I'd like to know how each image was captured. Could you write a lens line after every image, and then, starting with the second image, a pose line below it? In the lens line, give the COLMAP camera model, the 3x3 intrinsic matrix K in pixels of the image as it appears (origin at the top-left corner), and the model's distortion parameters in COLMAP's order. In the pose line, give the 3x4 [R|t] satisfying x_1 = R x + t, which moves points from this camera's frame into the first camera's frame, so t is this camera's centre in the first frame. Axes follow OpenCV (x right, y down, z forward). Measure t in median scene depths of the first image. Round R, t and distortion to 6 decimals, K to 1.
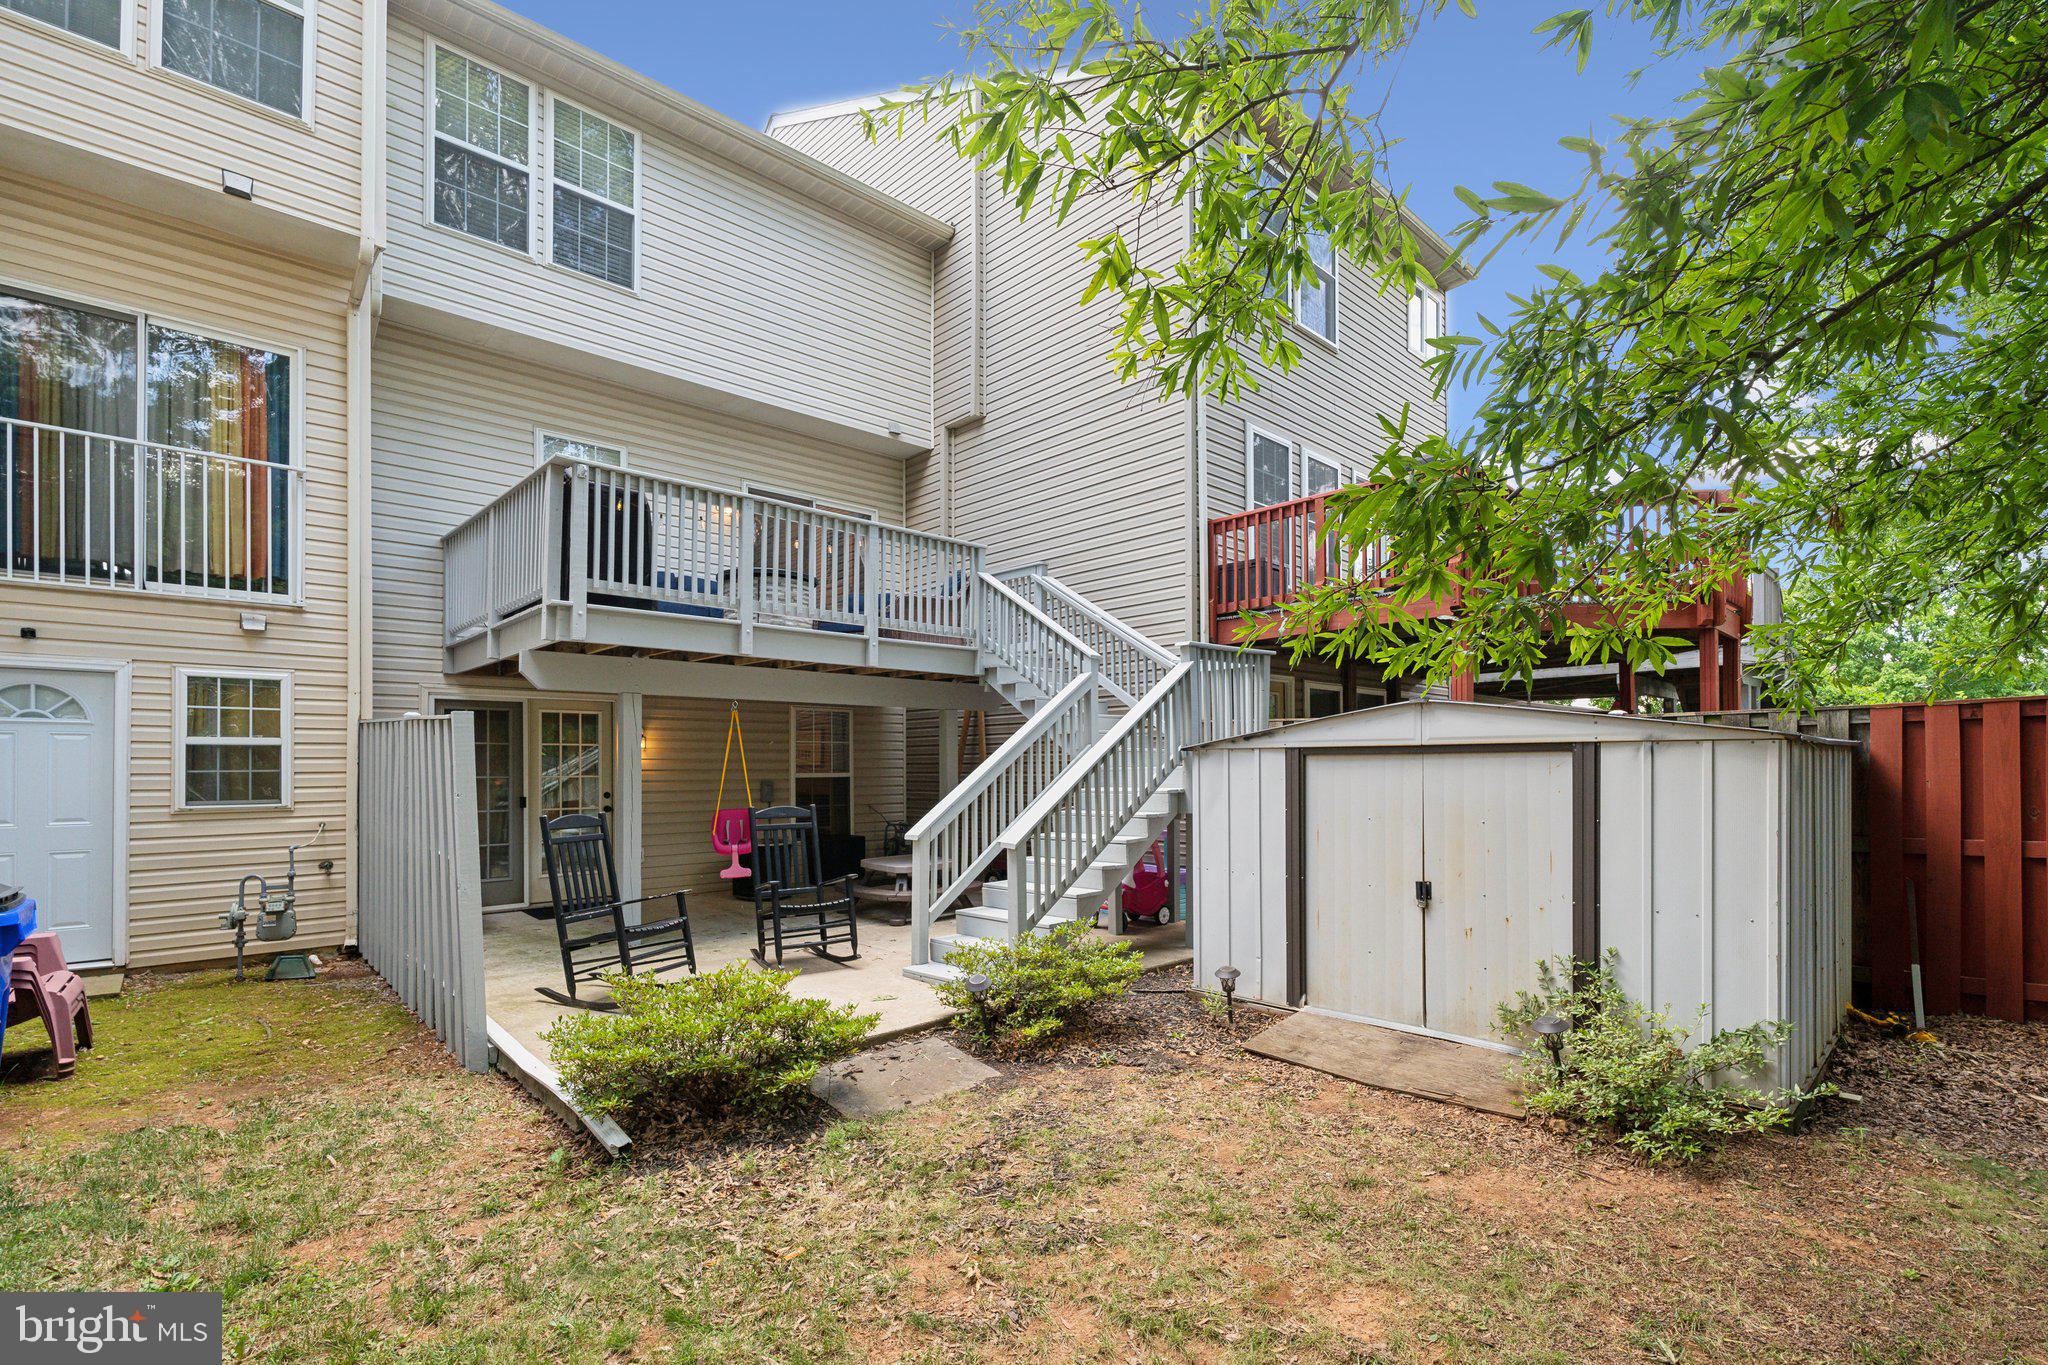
lens RADIAL K [[920.8, 0, 1026.2], [0, 920.8, 739.8], [0, 0, 1]] dist [-0.001284, -0.000172]
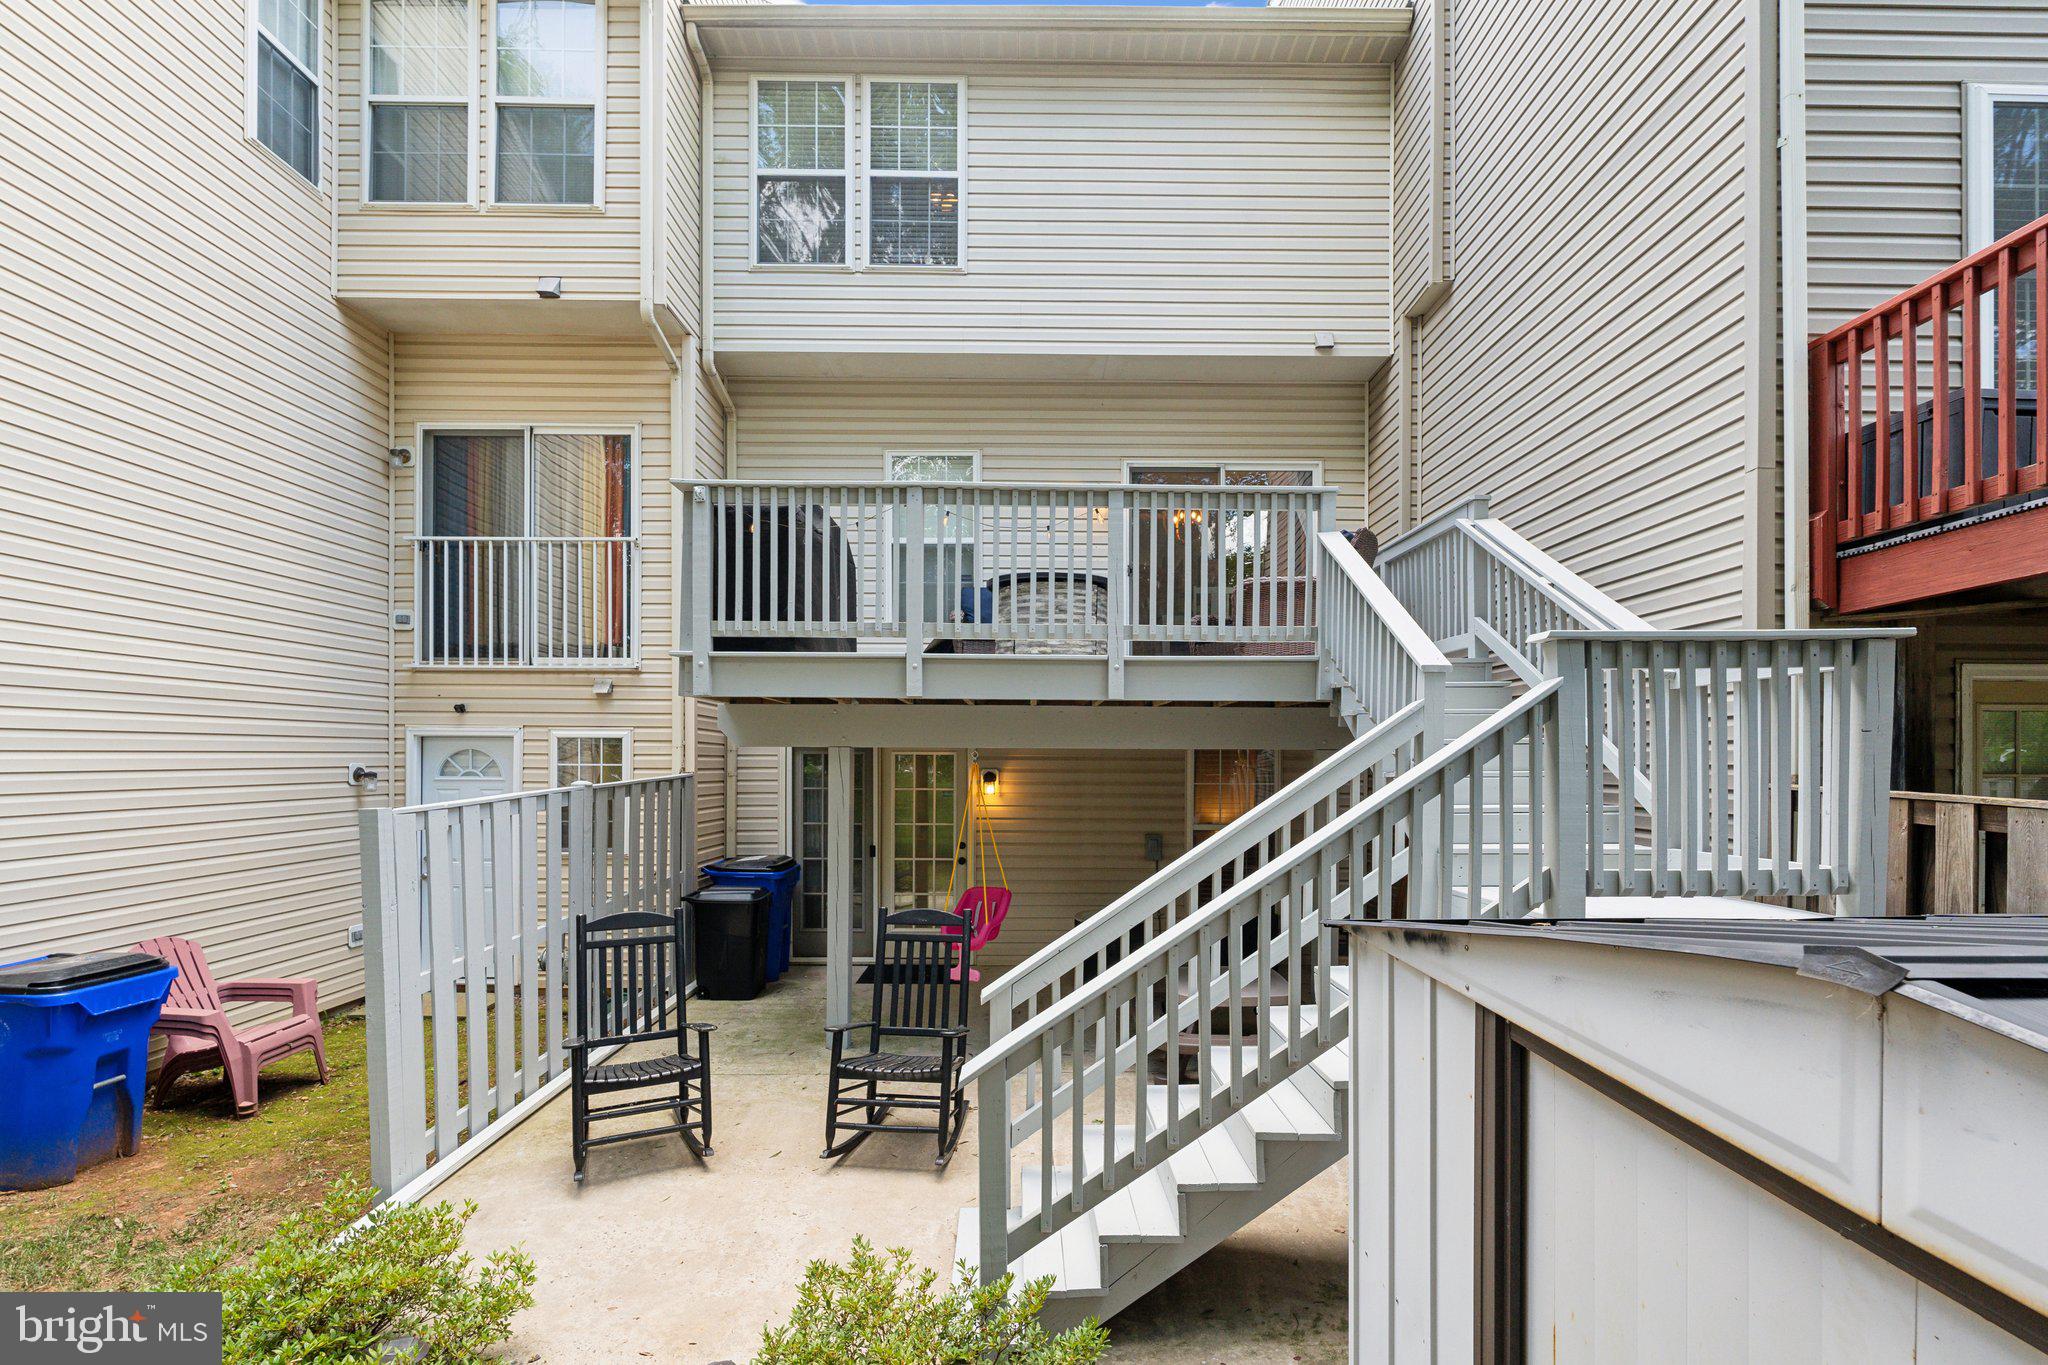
lens RADIAL K [[939.9, 0, 1028.5], [0, 939.9, 754.8], [0, 0, 1]] dist [-0.003791, -0.000575]
pose [[0.738129, 0.004418, -0.674645, 0.267582], [0.009551, 0.999810, 0.016998, -0.055345], [0.674592, -0.018990, 0.737947, 0.476150]]
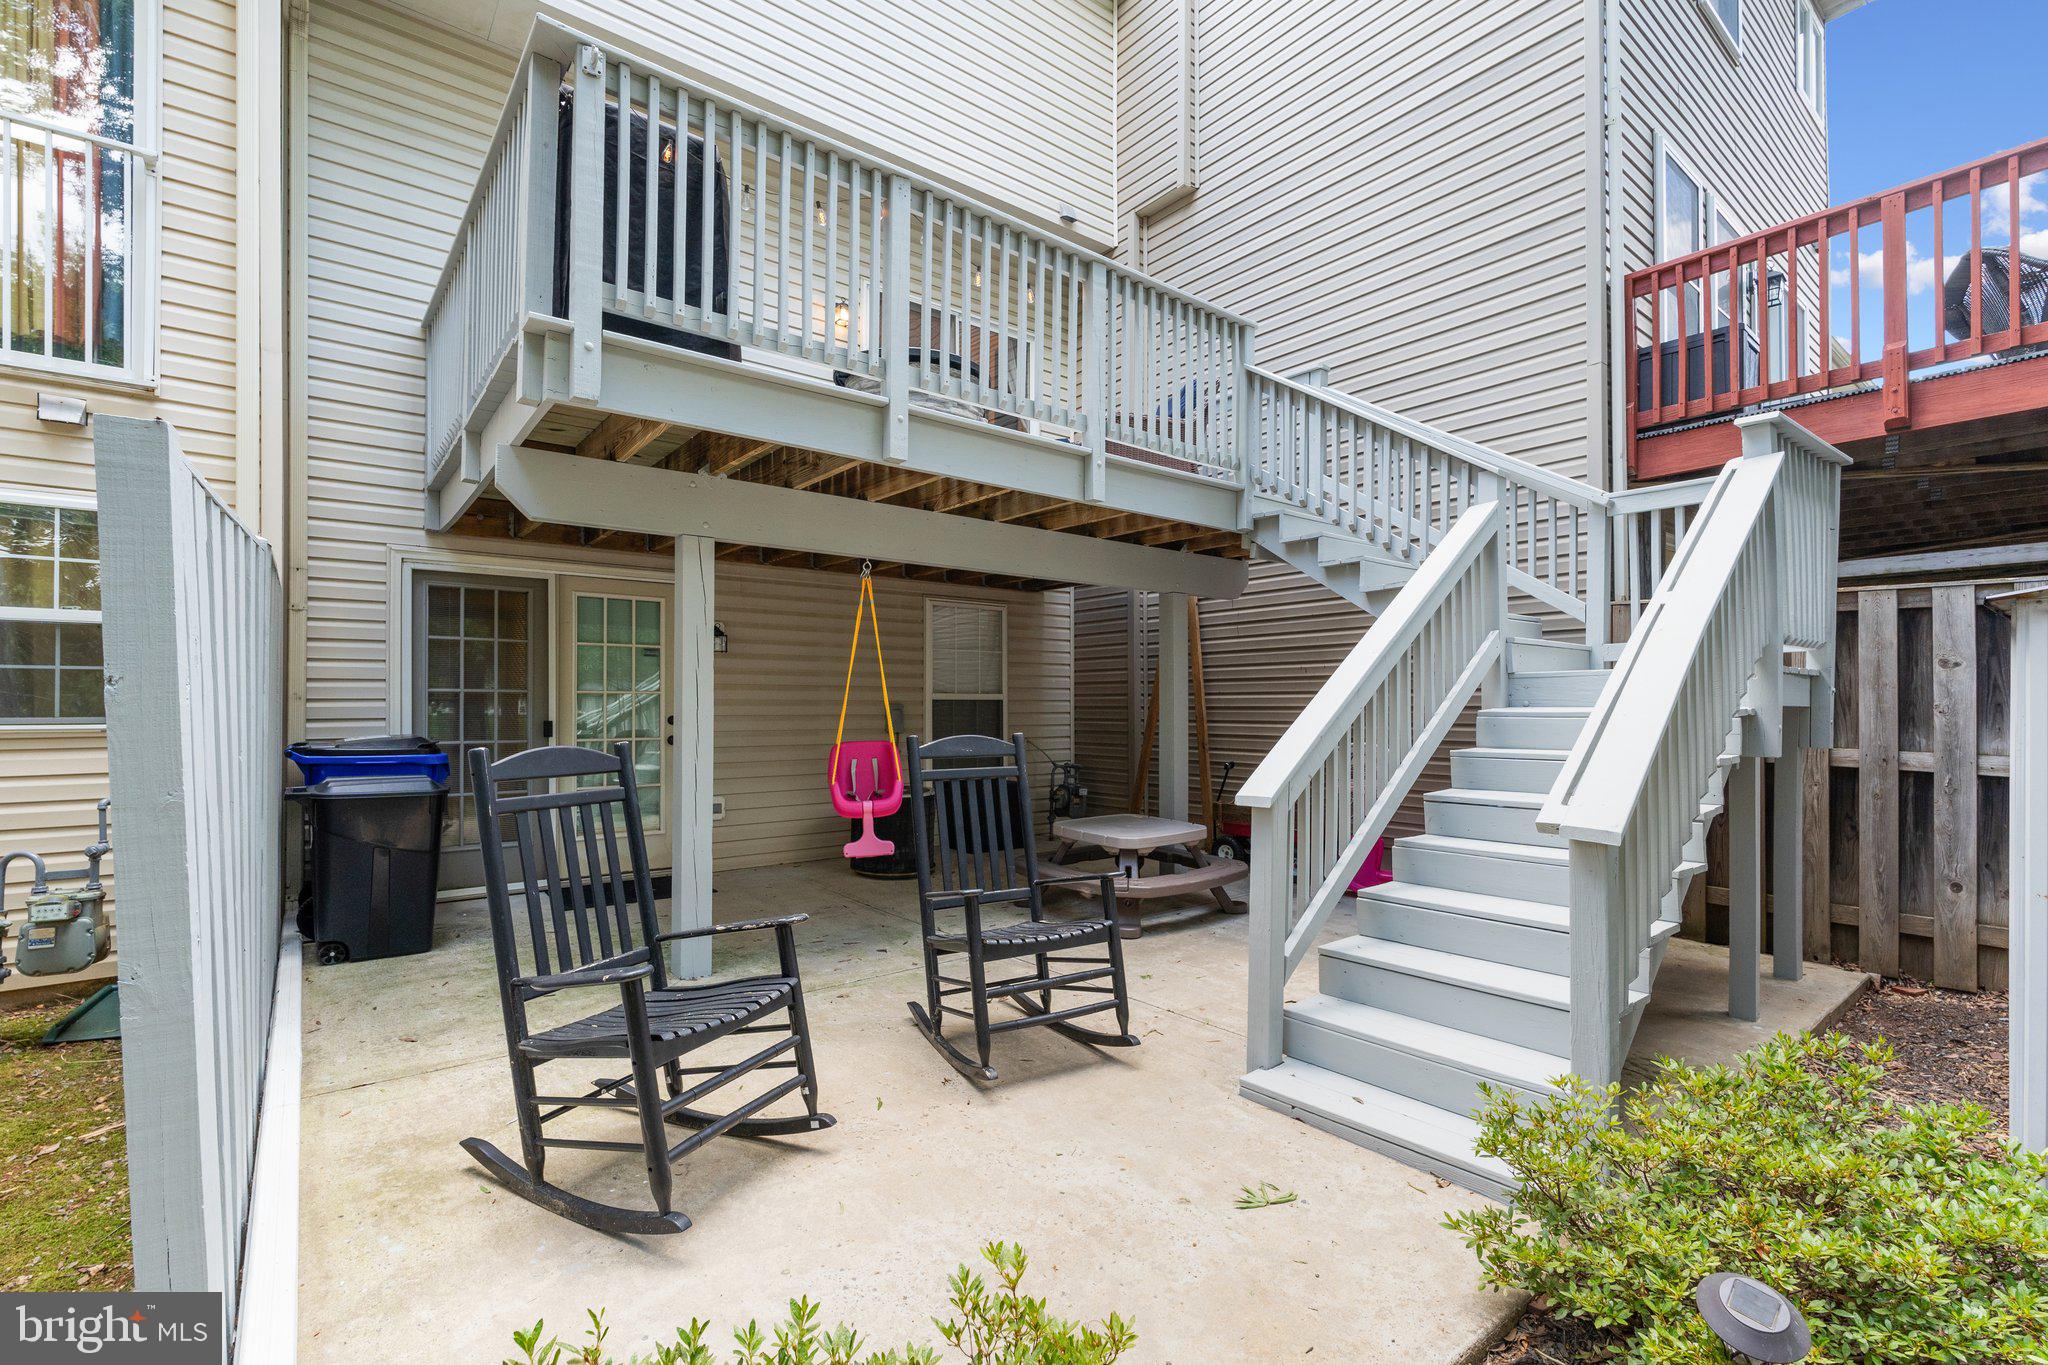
lens RADIAL K [[914.2, 0, 1031.8], [0, 914.2, 687.0], [0, 0, 1]] dist [0.000080, -0.000117]
pose [[0.996645, 0.005202, -0.081679, -0.169811], [-0.004439, 0.999945, 0.009518, 0.035667], [0.081724, -0.009124, 0.996613, 0.438345]]
